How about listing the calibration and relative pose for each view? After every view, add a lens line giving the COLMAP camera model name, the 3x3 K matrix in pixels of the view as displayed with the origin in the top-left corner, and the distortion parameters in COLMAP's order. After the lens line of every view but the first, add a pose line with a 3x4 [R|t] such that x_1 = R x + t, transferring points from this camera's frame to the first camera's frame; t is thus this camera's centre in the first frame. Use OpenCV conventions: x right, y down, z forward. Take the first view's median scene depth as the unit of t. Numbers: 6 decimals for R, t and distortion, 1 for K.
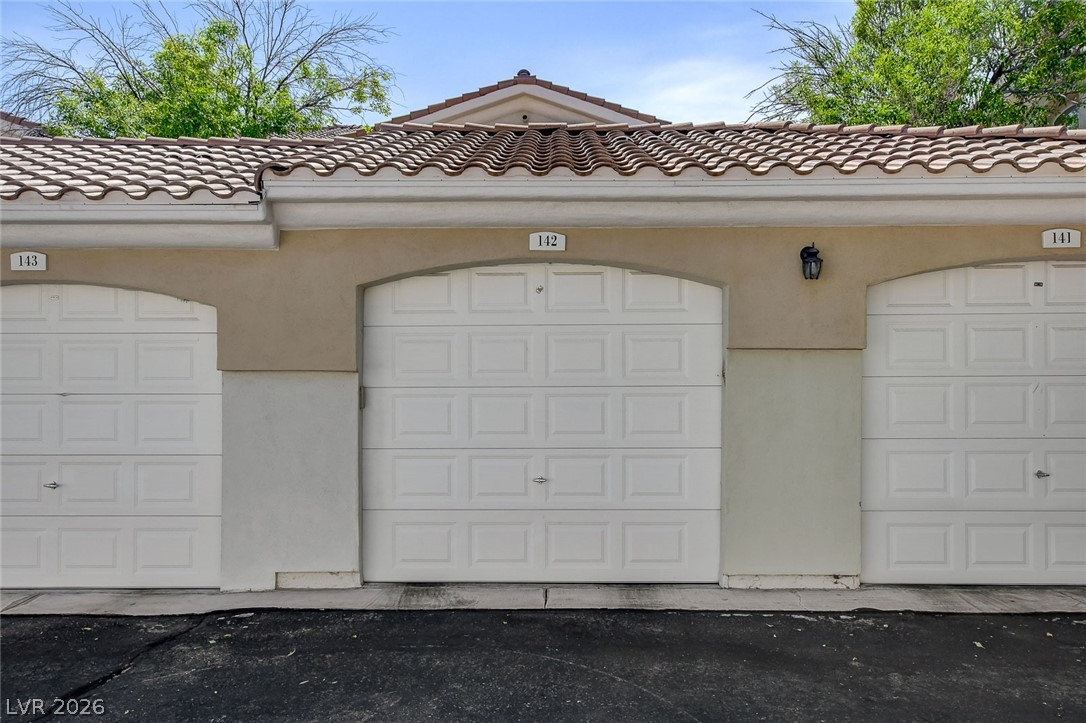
lens RADIAL K [[885.4, 0, 543.0], [0, 885.4, 361.5], [0, 0, 1]] dist [0.012229, 0.012858]
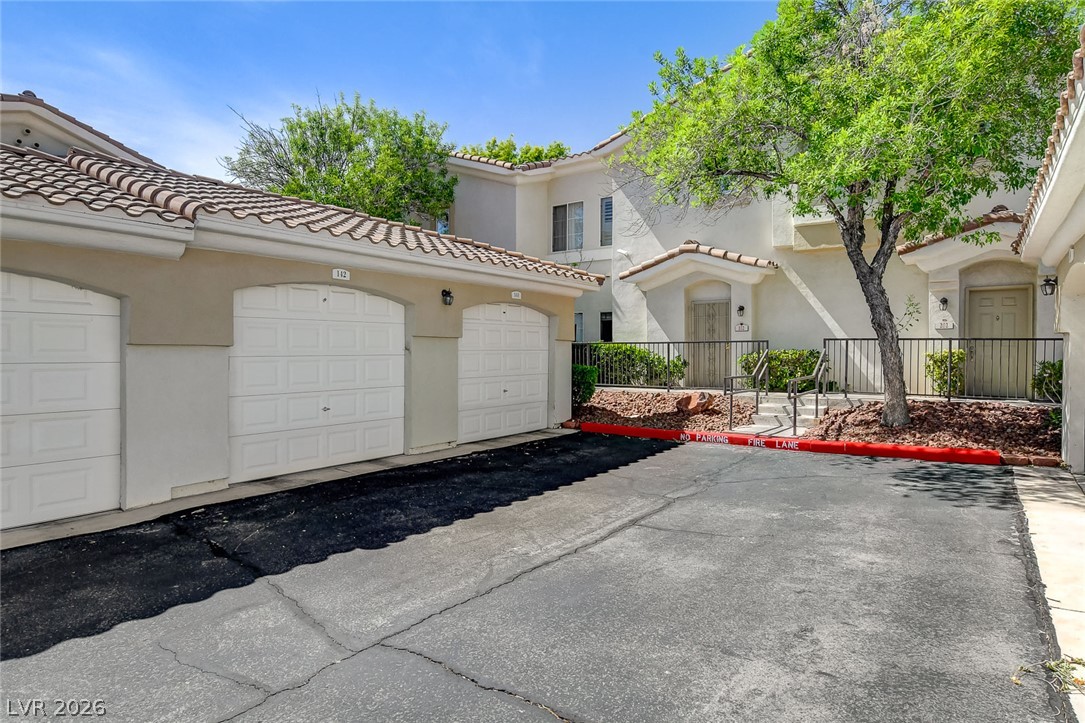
lens RADIAL K [[599.2, 0, 536.2], [0, 599.2, 361.5], [0, 0, 1]] dist [-0.016459, 0.000529]
pose [[0.577338, -0.011468, 0.816424, -0.731010], [-0.012700, 0.999654, 0.023023, 0.007154], [-0.816406, -0.023661, 0.576993, -0.020493]]
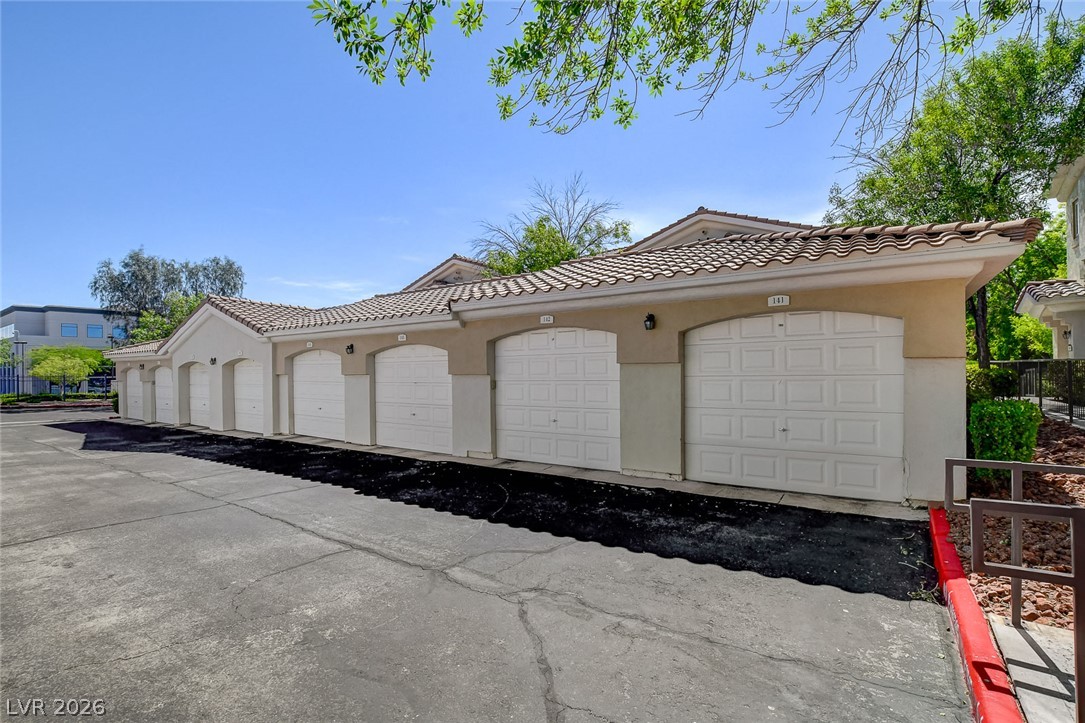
lens RADIAL K [[493.0, 0, 542.2], [0, 493.0, 368.1], [0, 0, 1]] dist [-0.027789, 0.001821]
pose [[0.834378, -0.010630, -0.551091, 0.694317], [0.017062, 0.999833, 0.006545, -0.014042], [0.550929, -0.014864, 0.834420, -0.102507]]
